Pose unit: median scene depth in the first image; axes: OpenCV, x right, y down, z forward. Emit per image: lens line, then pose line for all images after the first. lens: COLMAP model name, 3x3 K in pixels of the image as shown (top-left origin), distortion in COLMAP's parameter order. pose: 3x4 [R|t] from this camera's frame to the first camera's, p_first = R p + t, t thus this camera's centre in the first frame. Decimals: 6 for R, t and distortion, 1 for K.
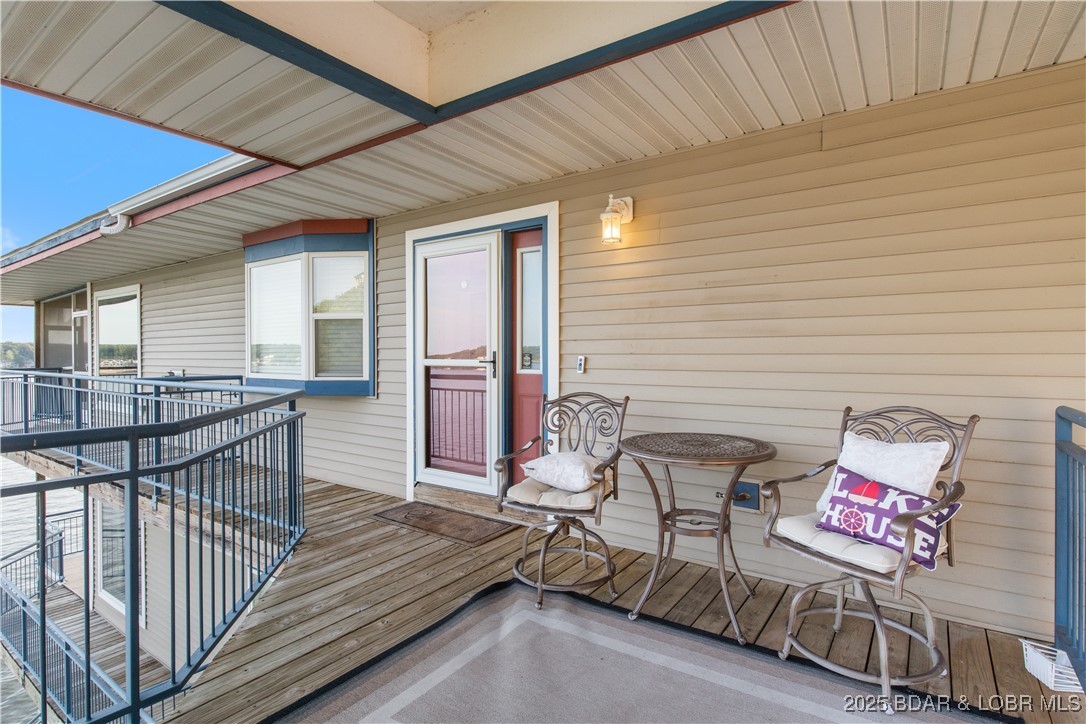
lens RADIAL K [[543.3, 0, 543.2], [0, 543.3, 355.8], [0, 0, 1]] dist [-0.011185, 0.000757]
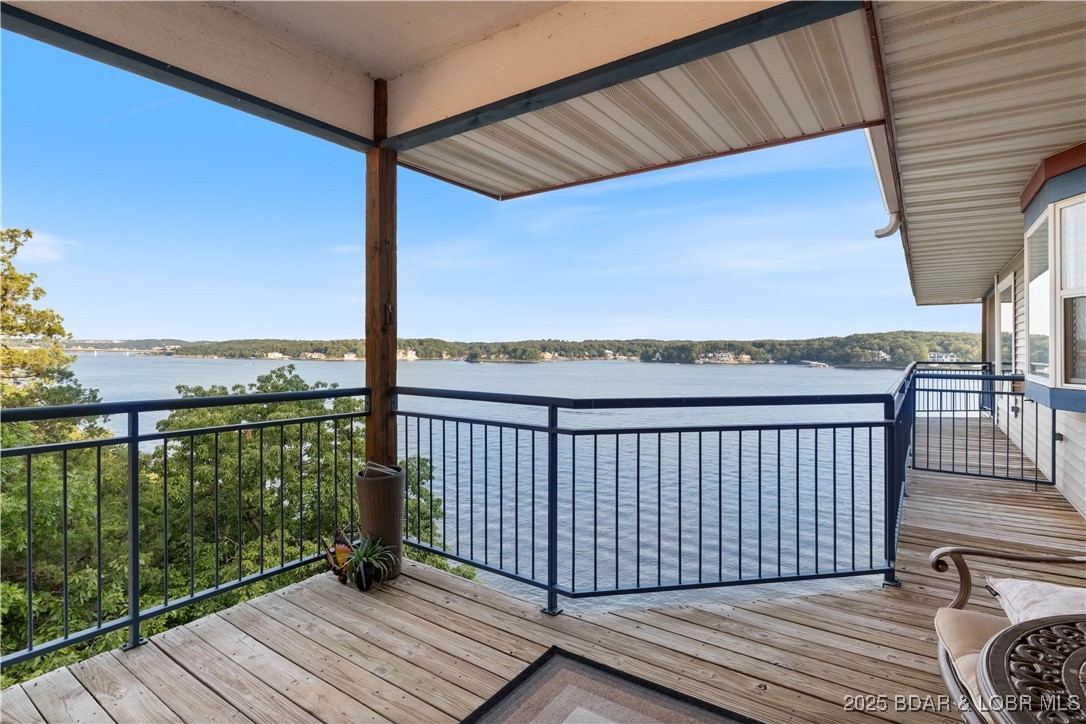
lens RADIAL K [[543.3, 0, 543.2], [0, 543.3, 355.8], [0, 0, 1]] dist [-0.011185, 0.000757]
pose [[-0.010111, 0.012144, -0.999875, 0.402893], [0.000227, 0.999926, 0.012143, -0.006123], [0.999949, -0.000104, -0.010113, 0.547106]]
